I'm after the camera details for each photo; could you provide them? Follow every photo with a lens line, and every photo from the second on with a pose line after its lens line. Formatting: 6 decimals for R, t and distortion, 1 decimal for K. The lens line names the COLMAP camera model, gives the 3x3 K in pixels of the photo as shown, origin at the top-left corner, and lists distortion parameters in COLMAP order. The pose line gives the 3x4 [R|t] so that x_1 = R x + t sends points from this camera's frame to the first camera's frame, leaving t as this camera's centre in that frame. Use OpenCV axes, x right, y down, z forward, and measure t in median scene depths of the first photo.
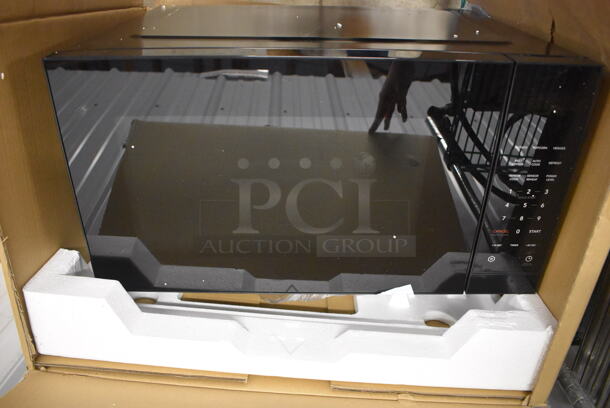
lens RADIAL K [[468.4, 0, 305.0], [0, 468.4, 204.0], [0, 0, 1]] dist [-0.000017, -0.000156]
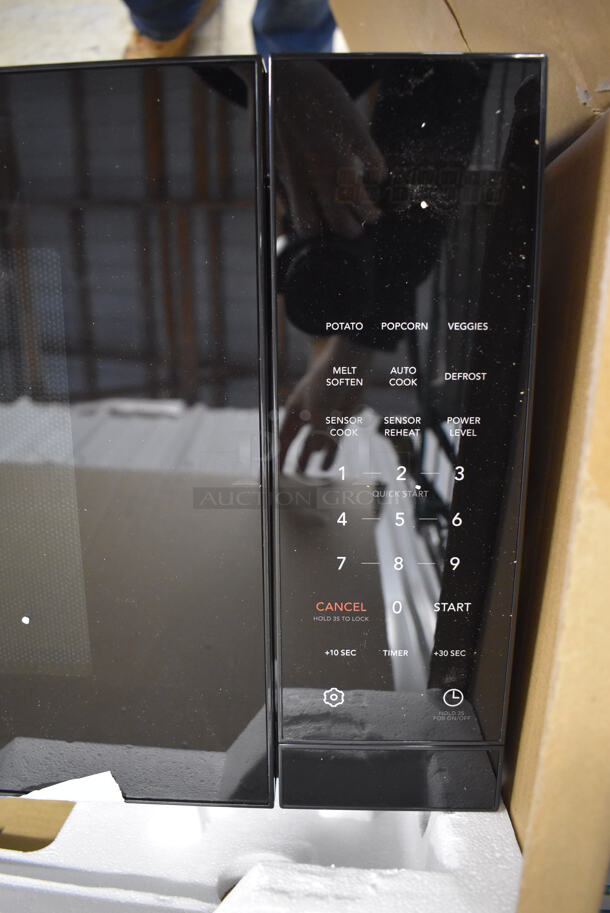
lens RADIAL K [[706.5, 0, 305.0], [0, 706.5, 456.5], [0, 0, 1]] dist [-0.055569, -0.001863]
pose [[0.998841, 0.004785, -0.047902, 0.377357], [-0.017688, 0.961928, -0.272729, 0.086825], [0.044774, 0.273260, 0.960898, 0.456714]]
